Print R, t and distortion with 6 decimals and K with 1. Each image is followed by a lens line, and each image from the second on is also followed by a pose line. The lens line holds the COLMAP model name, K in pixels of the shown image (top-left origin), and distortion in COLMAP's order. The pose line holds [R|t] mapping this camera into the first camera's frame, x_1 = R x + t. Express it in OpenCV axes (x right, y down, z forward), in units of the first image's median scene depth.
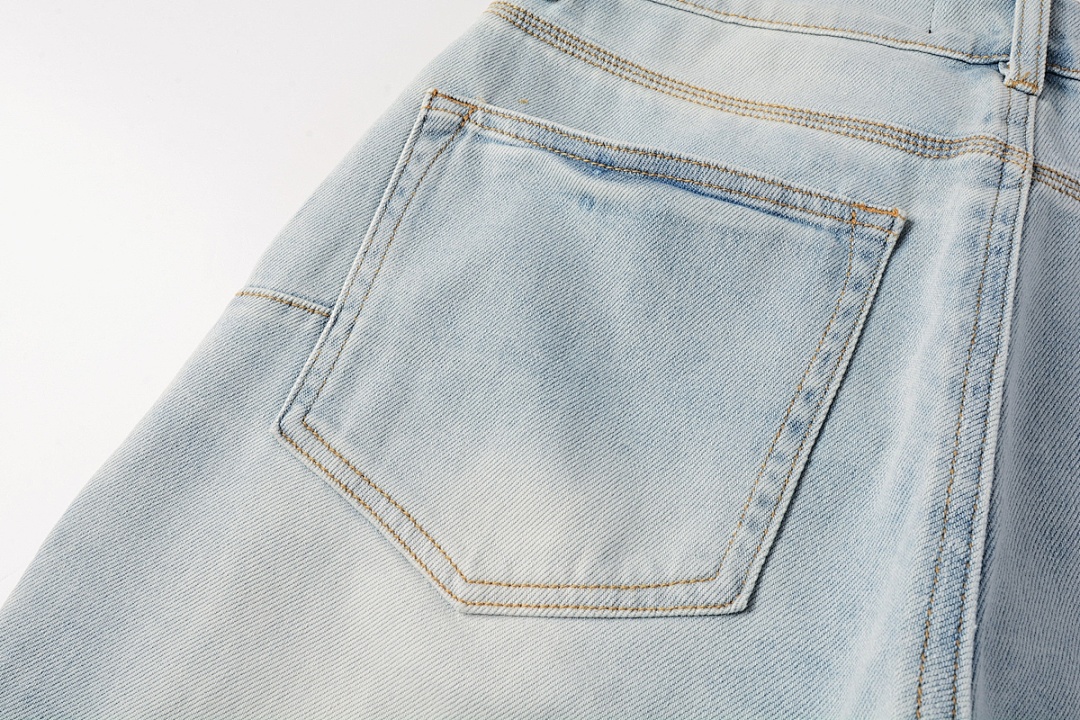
lens RADIAL K [[870.1, 0, 544.2], [0, 870.1, 362.7], [0, 0, 1]] dist [-0.008711, 0.000245]
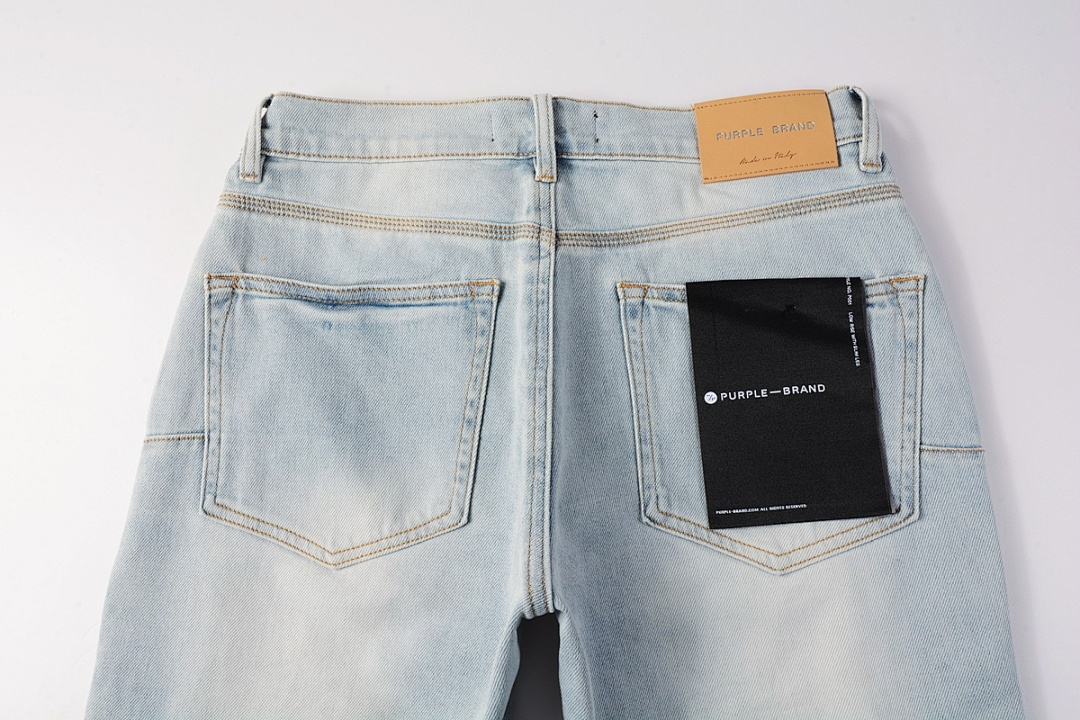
lens RADIAL K [[870.1, 0, 544.2], [0, 870.1, 362.7], [0, 0, 1]] dist [-0.008711, 0.000245]
pose [[0.938296, -0.328046, 0.109484, 0.257762], [0.288590, 0.917163, 0.274824, -0.490008], [-0.190569, -0.226270, 0.955241, -0.776057]]
